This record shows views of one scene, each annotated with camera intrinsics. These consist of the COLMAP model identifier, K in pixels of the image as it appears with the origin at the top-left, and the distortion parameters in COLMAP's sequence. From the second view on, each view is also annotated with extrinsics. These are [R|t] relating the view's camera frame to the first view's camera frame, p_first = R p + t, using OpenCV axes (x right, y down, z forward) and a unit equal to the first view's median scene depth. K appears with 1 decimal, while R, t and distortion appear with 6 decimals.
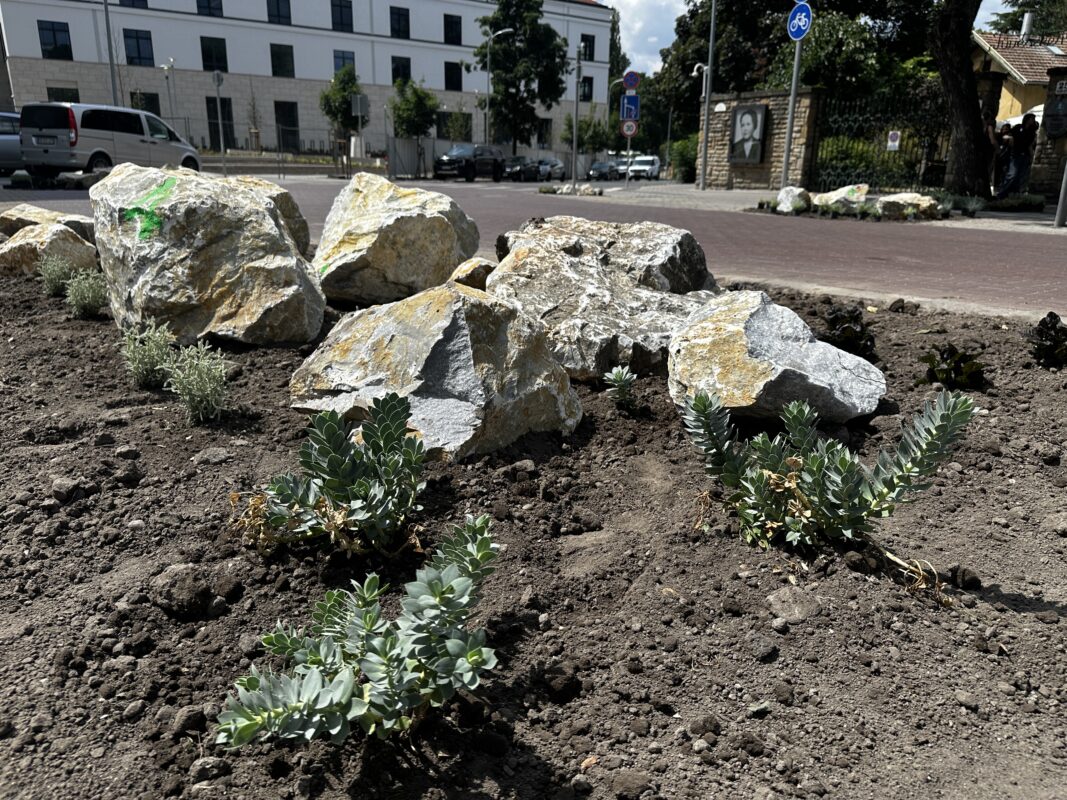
lens RADIAL K [[783.1, 0, 533.5], [0, 783.1, 400.0], [0, 0, 1]] dist [0.032490, -0.050973]
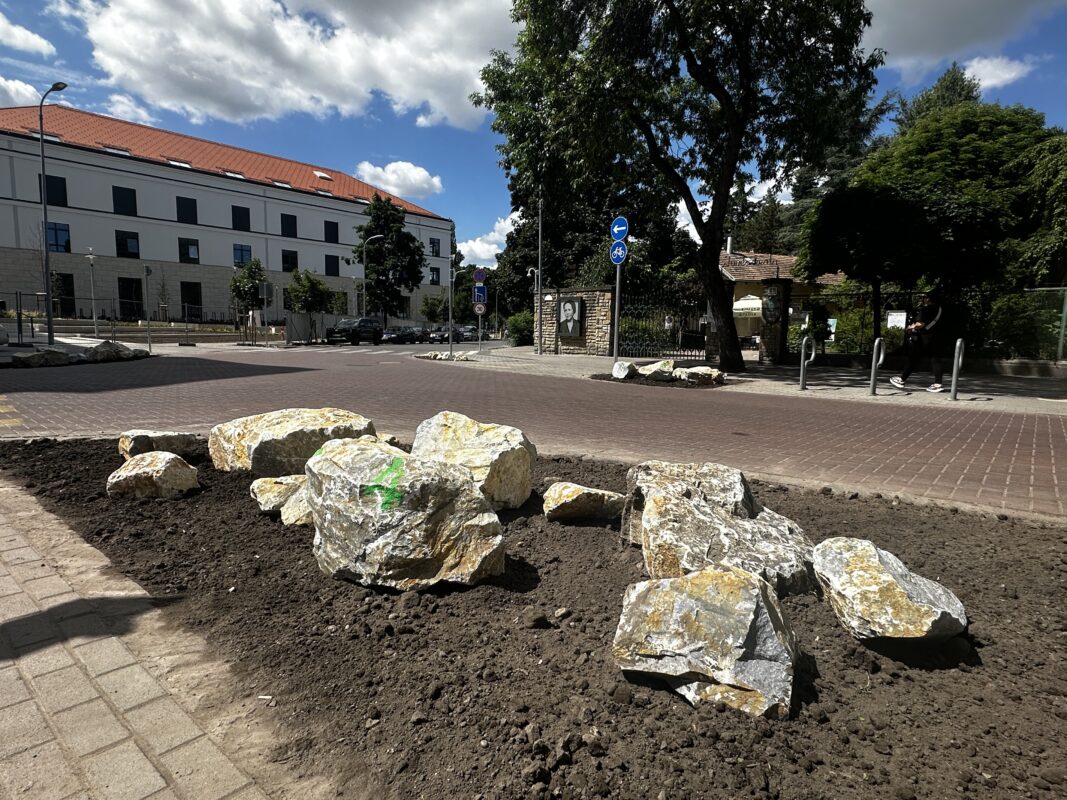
lens RADIAL K [[606.2, 0, 533.5], [0, 606.2, 400.0], [0, 0, 1]] dist [0.000972, 0.000542]
pose [[0.972678, -0.029276, 0.230304, -0.094989], [0.067864, 0.984541, -0.161470, -0.040273], [-0.222016, 0.172688, 0.959629, -0.007173]]
